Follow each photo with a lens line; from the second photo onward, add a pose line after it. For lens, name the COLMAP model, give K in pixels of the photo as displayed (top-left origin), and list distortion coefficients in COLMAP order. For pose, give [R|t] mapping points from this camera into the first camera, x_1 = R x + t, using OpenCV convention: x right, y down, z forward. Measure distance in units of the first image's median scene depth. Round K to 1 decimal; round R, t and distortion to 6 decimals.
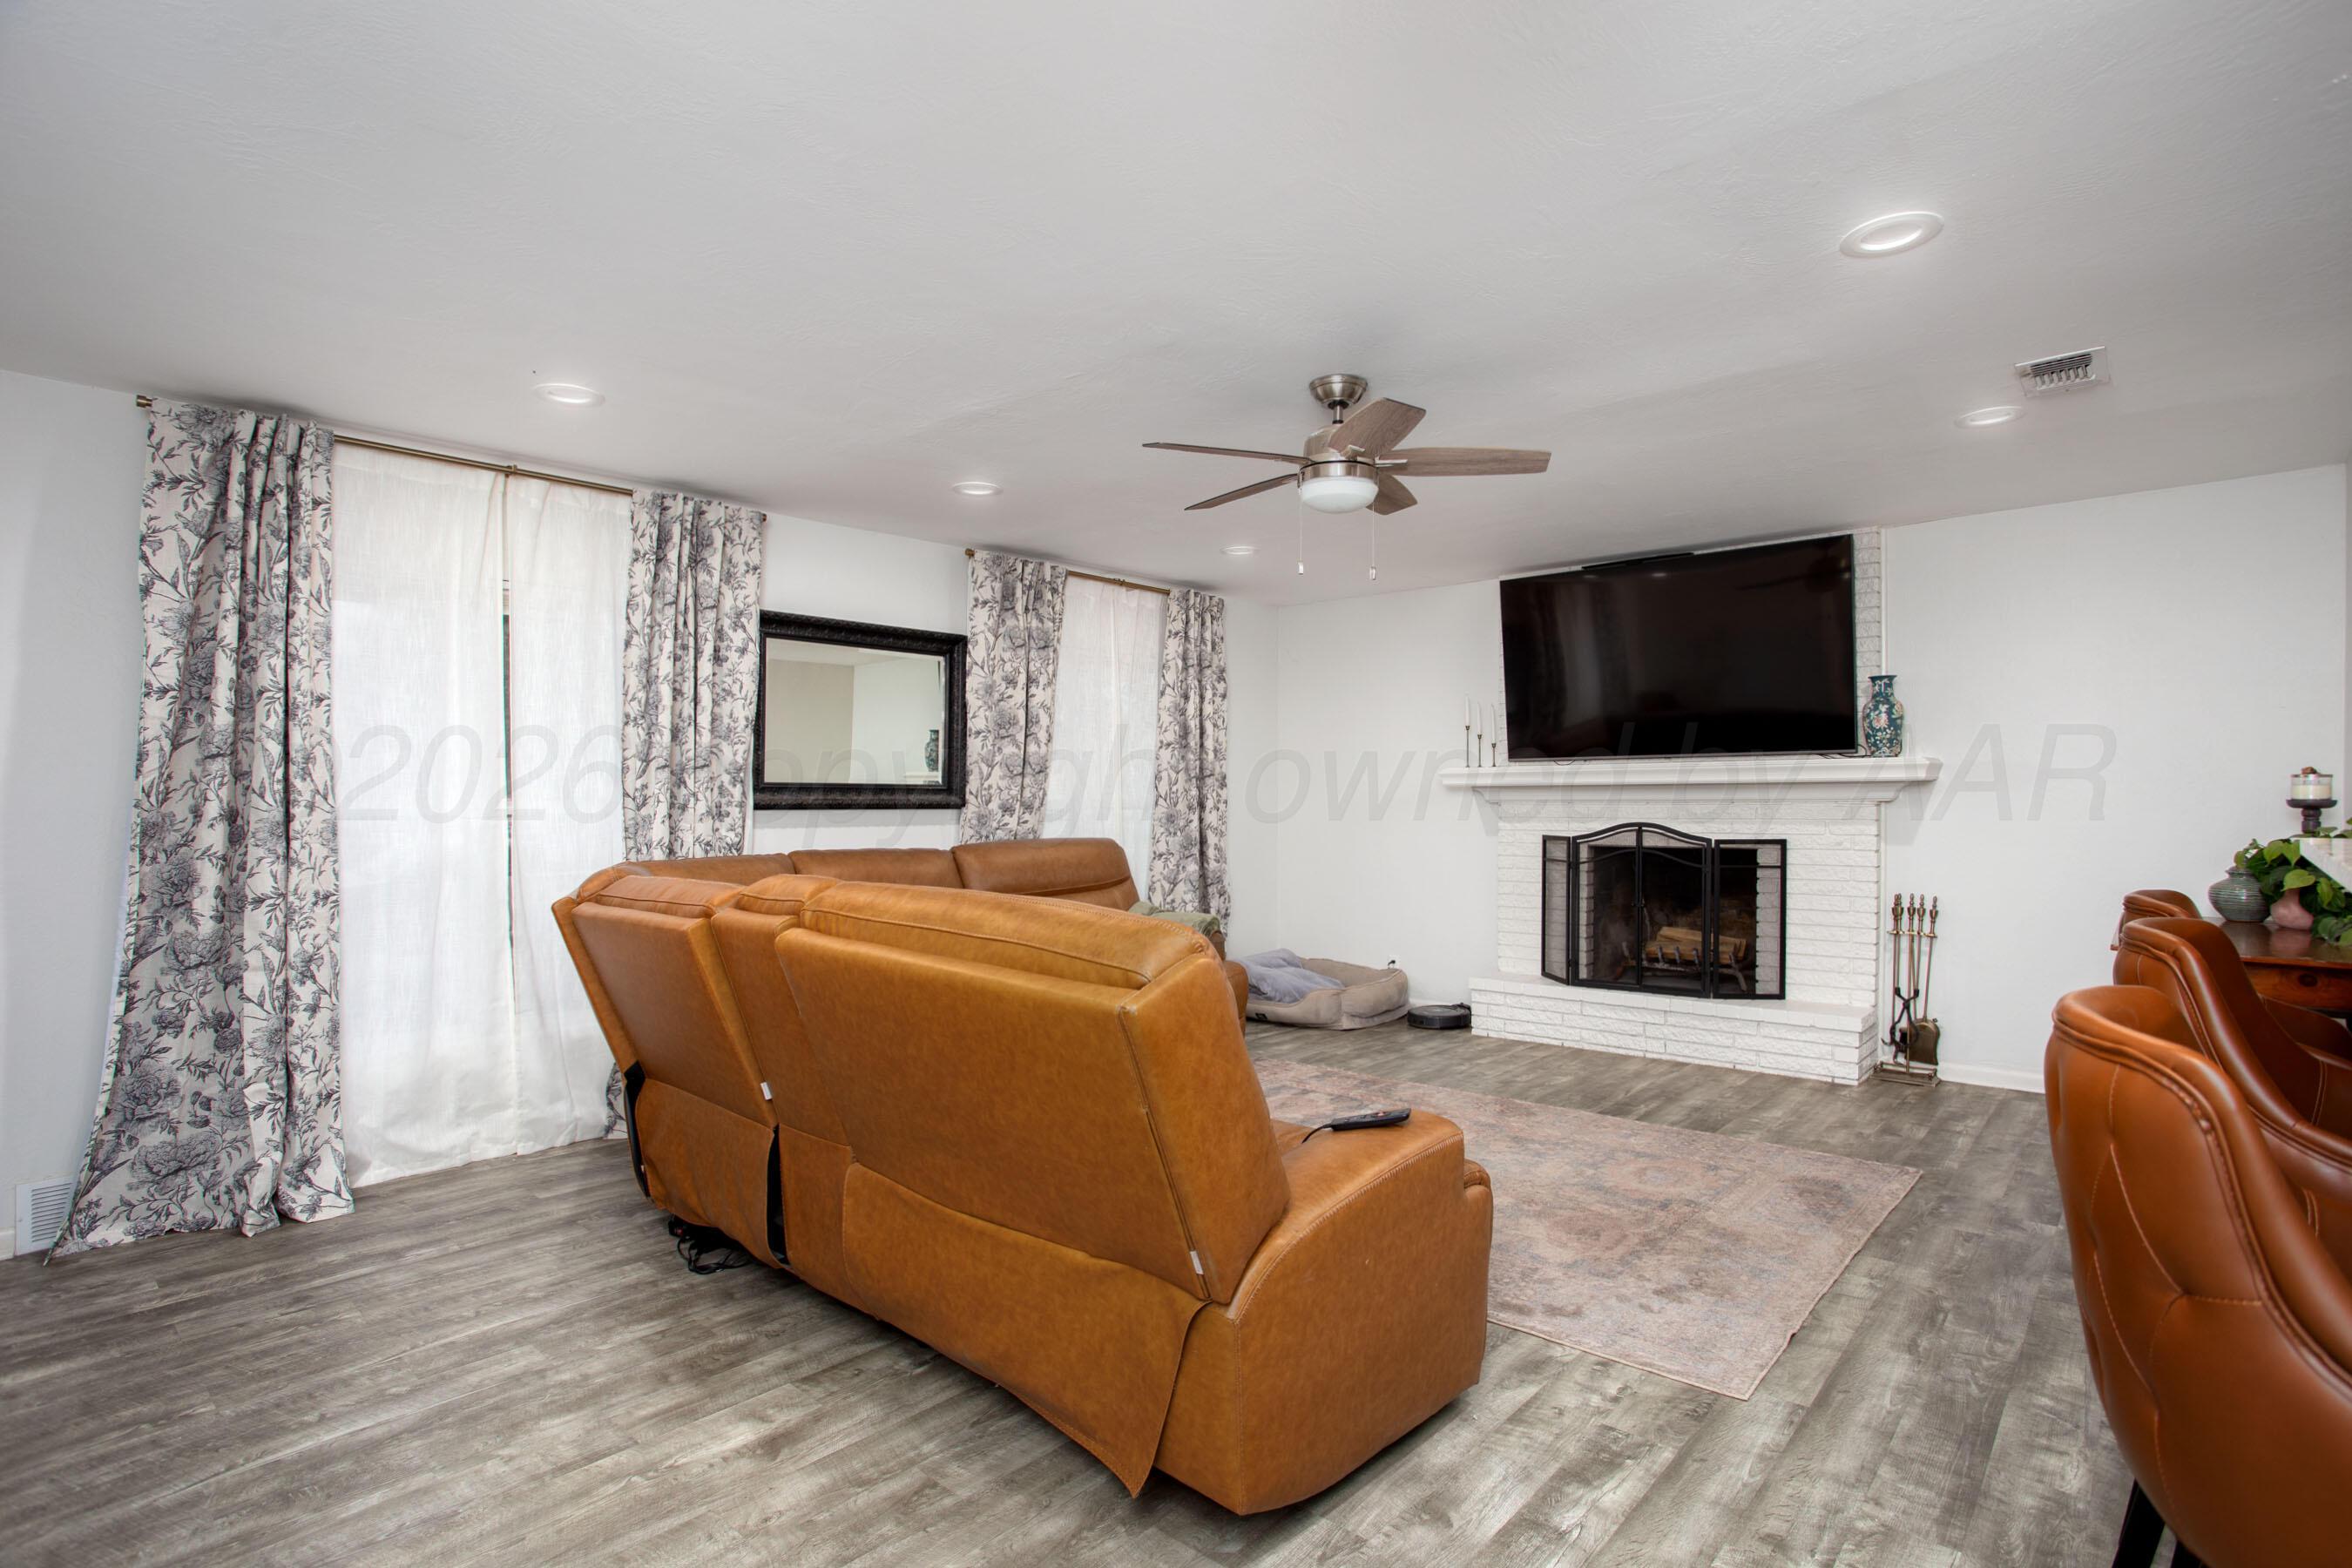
lens RADIAL K [[1166.4, 0, 1184.0], [0, 1166.4, 779.2], [0, 0, 1]] dist [-0.062484, 0.029099]
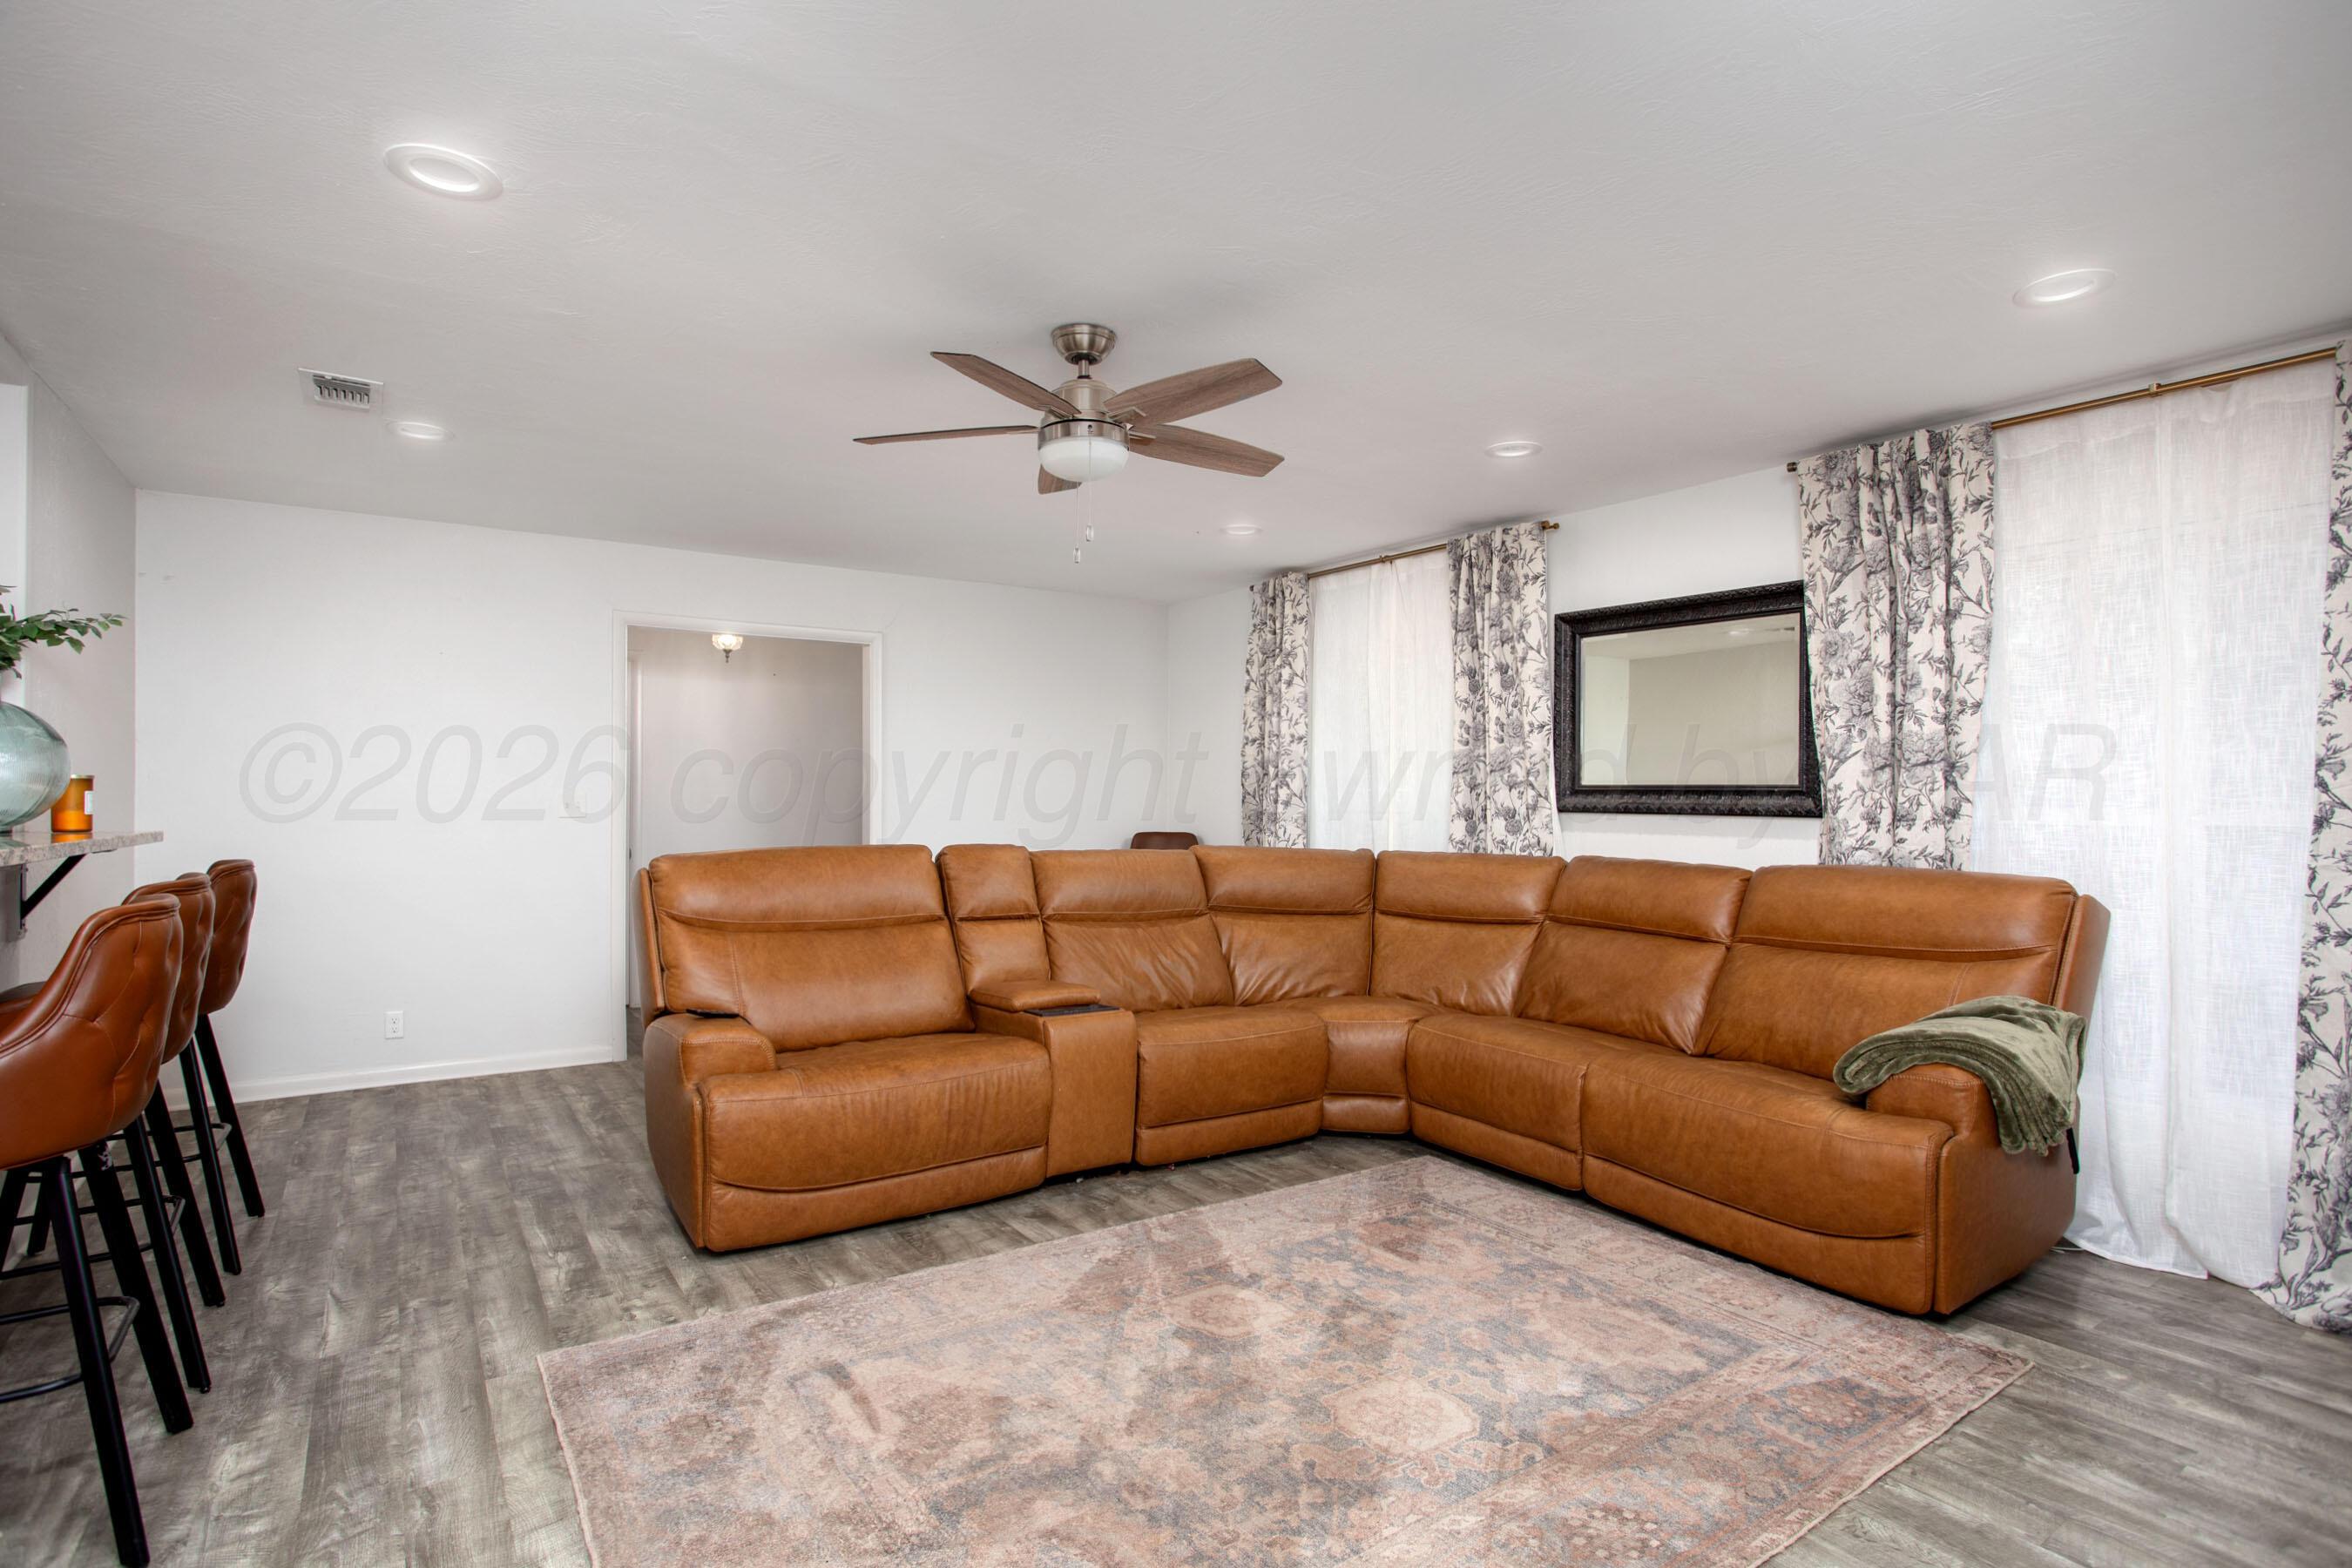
lens RADIAL K [[1166.4, 0, 1184.0], [0, 1166.4, 779.2], [0, 0, 1]] dist [-0.062484, 0.029099]
pose [[-0.235623, -0.010706, -0.971785, 0.650612], [0.013085, 0.999814, -0.014187, 0.007266], [0.971756, -0.016058, -0.235439, 0.860005]]
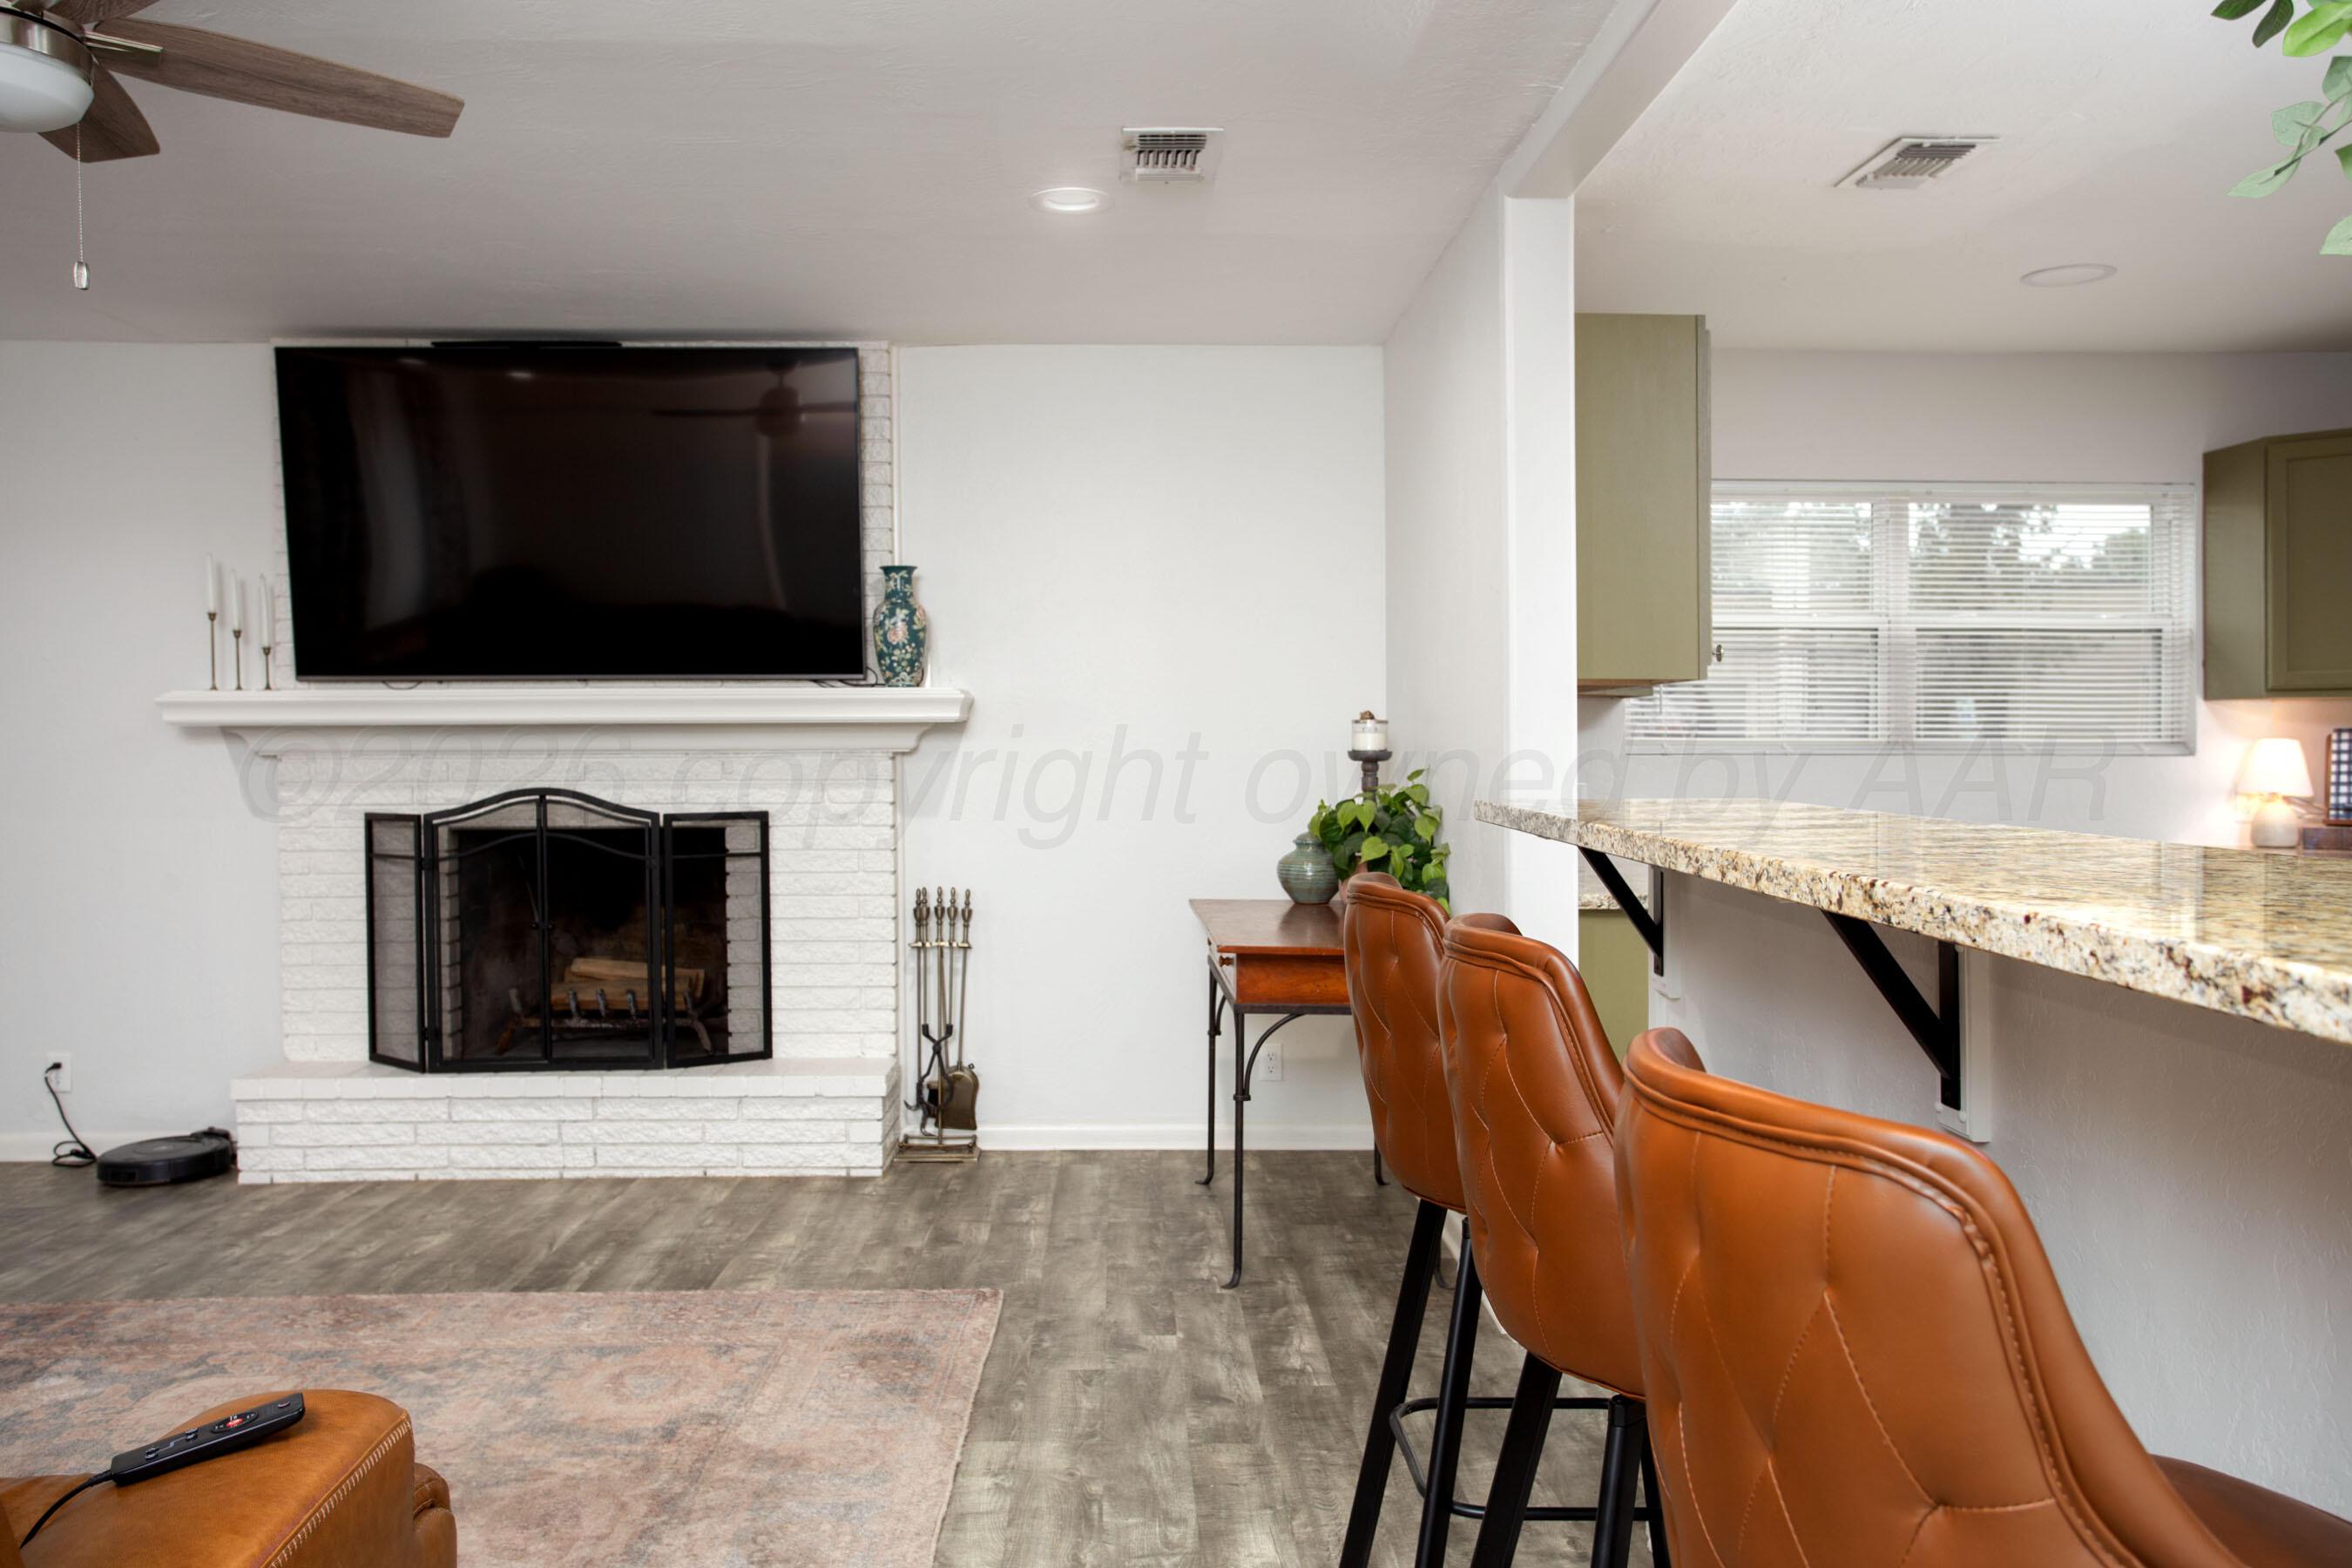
lens RADIAL K [[1879.7, 0, 1173.3], [0, 1879.7, 816.2], [0, 0, 1]] dist [-0.010006, 0.080119]
pose [[0.735293, -0.024412, 0.677310, -0.029203], [-0.011976, 0.998727, 0.048998, 0.000529], [-0.677644, -0.044139, 0.734064, 0.082602]]
